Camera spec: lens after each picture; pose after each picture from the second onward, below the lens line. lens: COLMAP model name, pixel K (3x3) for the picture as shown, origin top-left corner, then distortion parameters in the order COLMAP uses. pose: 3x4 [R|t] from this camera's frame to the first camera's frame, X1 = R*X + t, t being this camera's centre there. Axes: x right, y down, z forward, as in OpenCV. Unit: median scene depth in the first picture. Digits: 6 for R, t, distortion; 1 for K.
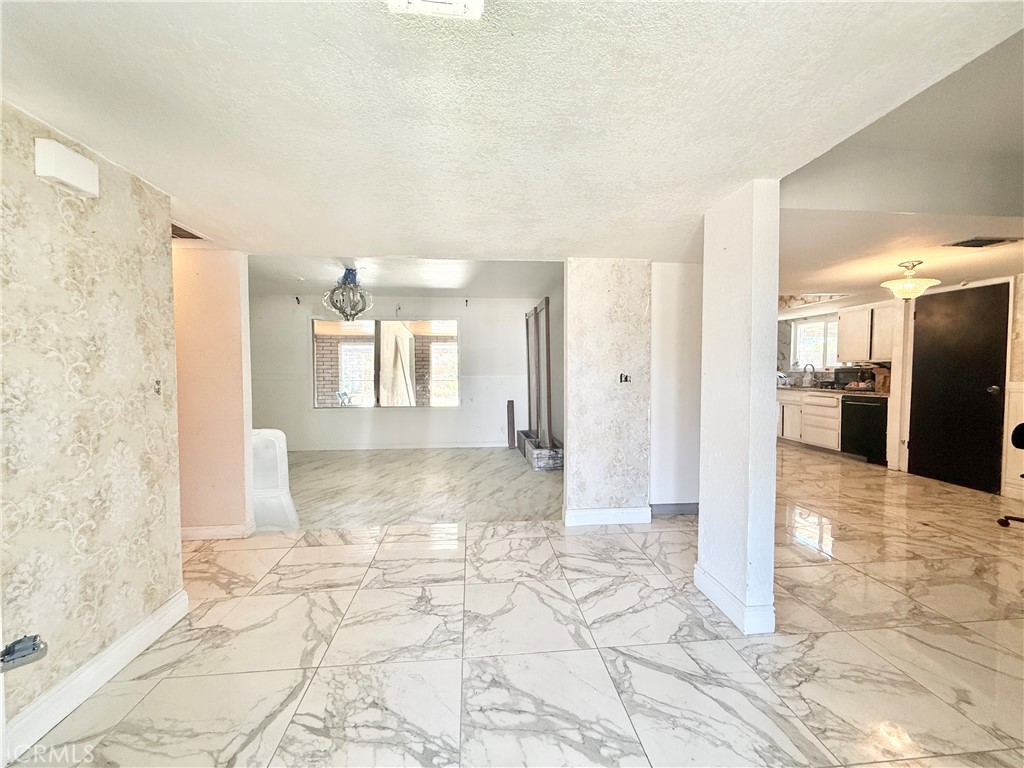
lens RADIAL K [[409.0, 0, 510.0], [0, 409.0, 383.7], [0, 0, 1]] dist [0.000994, 0.000066]
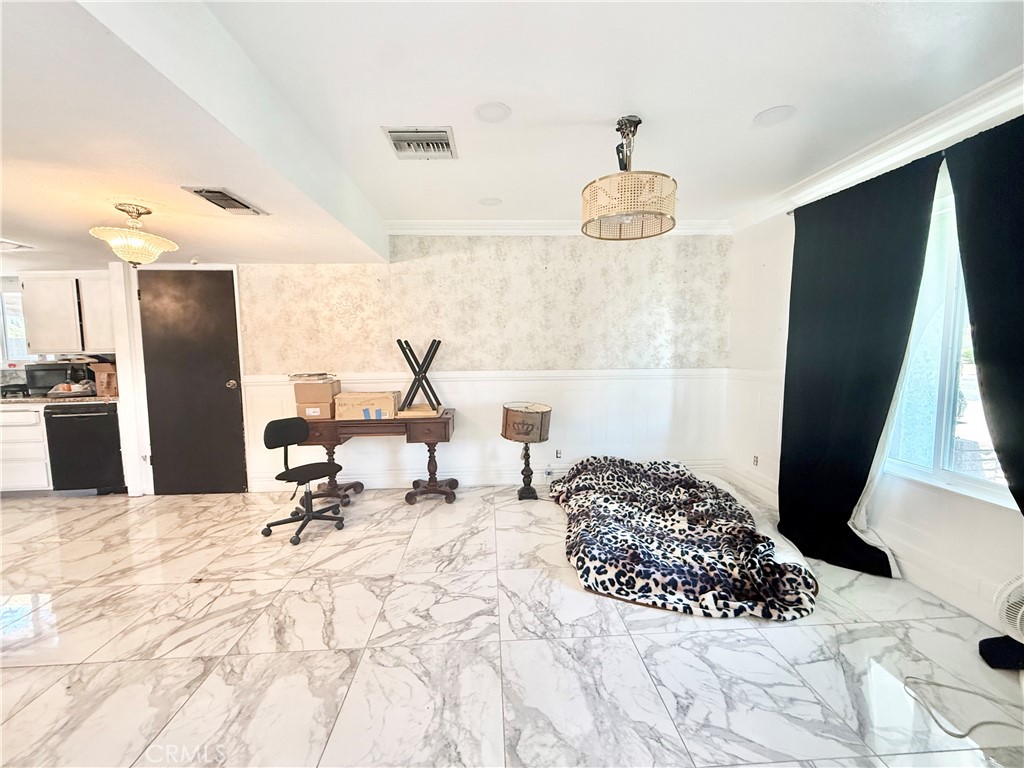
lens RADIAL K [[409.0, 0, 510.0], [0, 409.0, 383.7], [0, 0, 1]] dist [0.000994, 0.000066]
pose [[0.041347, -0.083364, 0.995661, 0.229068], [0.049037, 0.995482, 0.081312, -0.027036], [-0.997941, 0.045463, 0.045248, 0.267707]]
